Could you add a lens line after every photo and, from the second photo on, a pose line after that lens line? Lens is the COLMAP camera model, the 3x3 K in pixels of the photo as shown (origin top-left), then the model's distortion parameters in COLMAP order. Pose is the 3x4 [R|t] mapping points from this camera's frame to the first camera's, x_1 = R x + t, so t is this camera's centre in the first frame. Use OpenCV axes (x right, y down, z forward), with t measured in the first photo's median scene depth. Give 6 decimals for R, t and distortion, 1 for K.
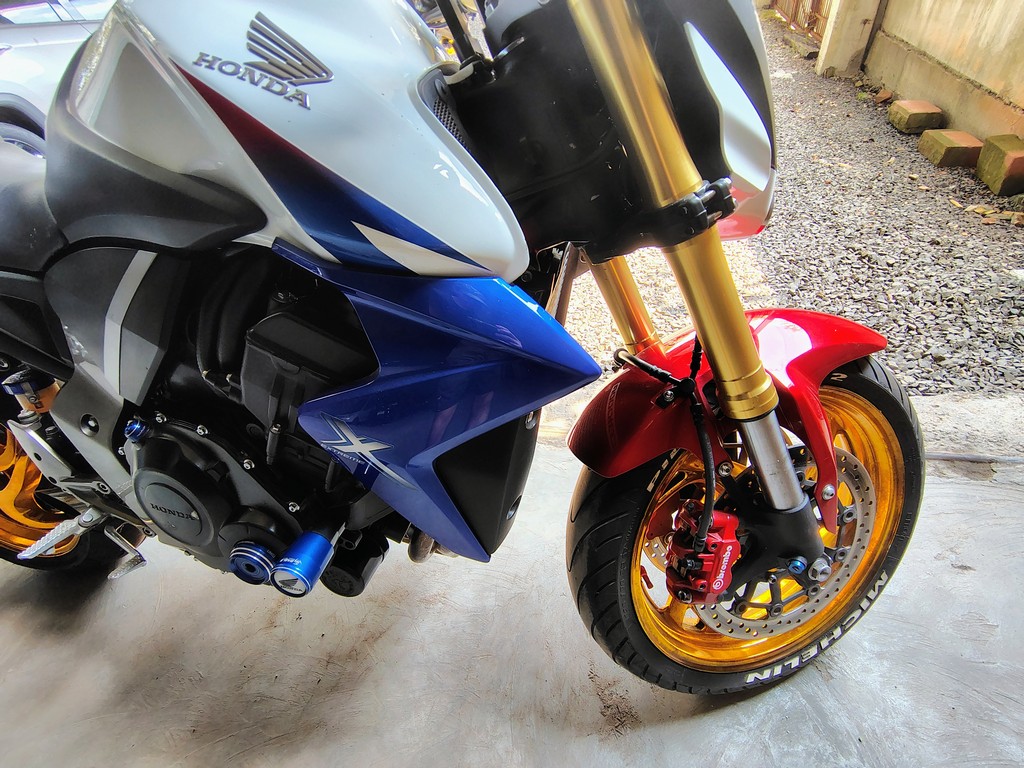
lens RADIAL K [[484.5, 0, 507.3], [0, 484.5, 384.5], [0, 0, 1]] dist [-0.011059, 0.006723]
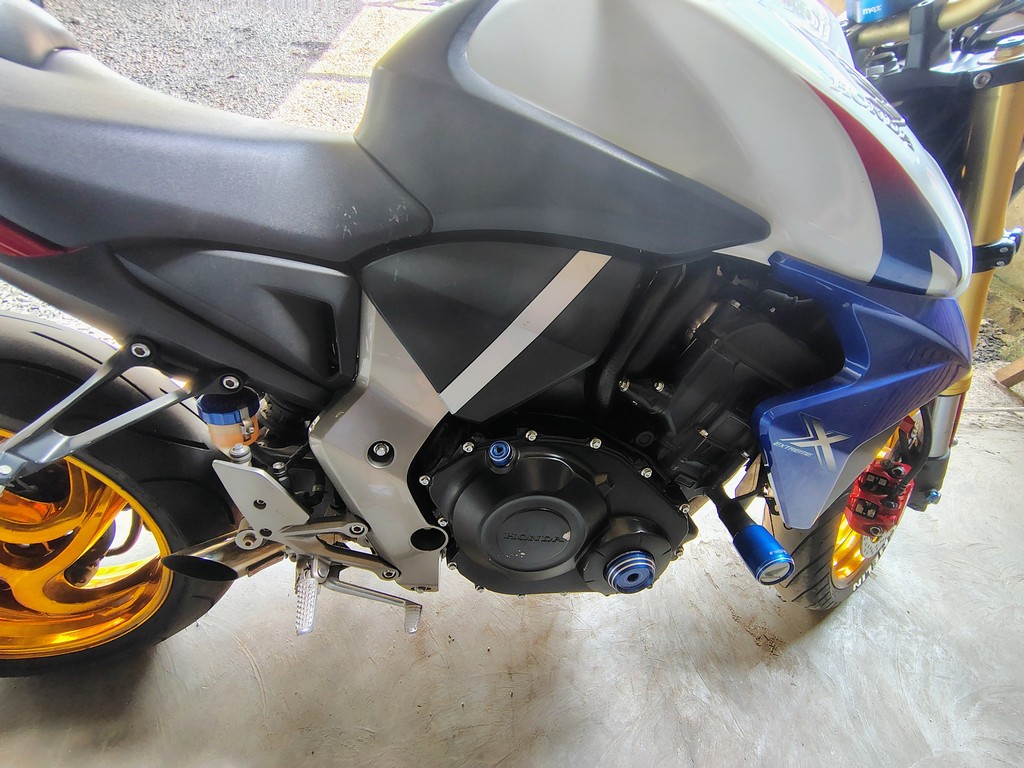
lens RADIAL K [[489.2, 0, 504.6], [0, 489.2, 385.8], [0, 0, 1]] dist [-0.019397, 0.012528]
pose [[0.920790, -0.058641, 0.385624, -0.728748], [0.045368, 0.998025, 0.043439, -0.041351], [-0.387410, -0.022503, 0.921633, 0.124177]]
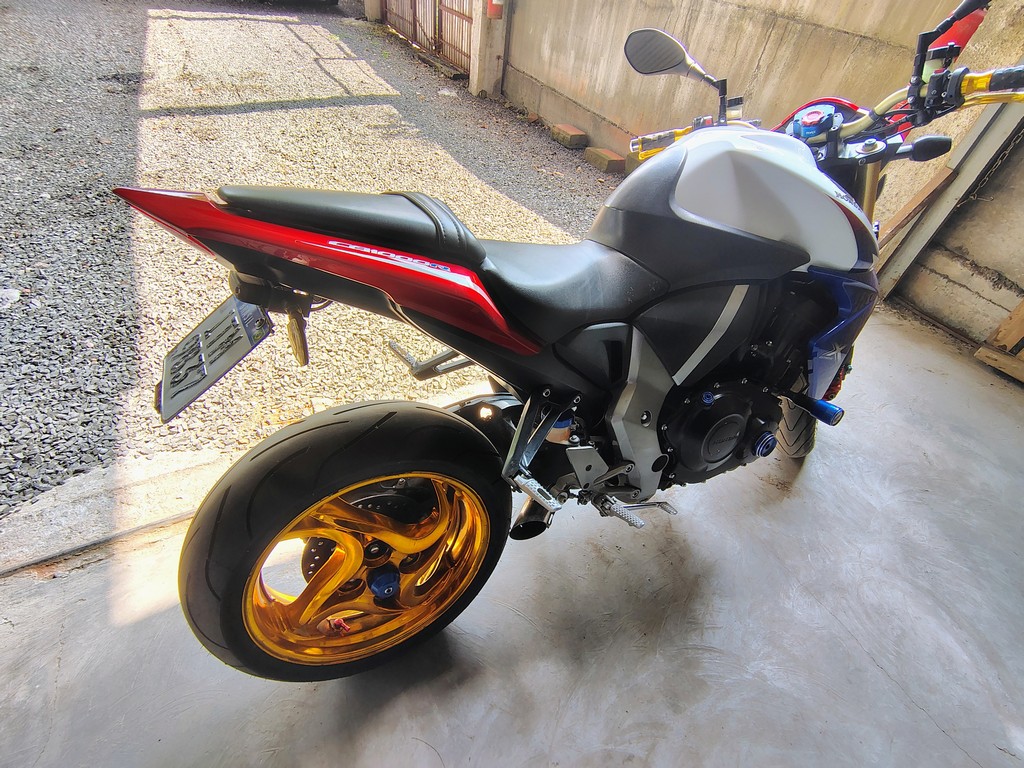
lens RADIAL K [[491.3, 0, 507.2], [0, 491.3, 387.4], [0, 0, 1]] dist [-0.013242, 0.001117]
pose [[0.740631, -0.295283, 0.603551, -1.481426], [0.284176, 0.951624, 0.116856, -0.210870], [-0.608860, 0.084968, 0.788714, 0.077986]]
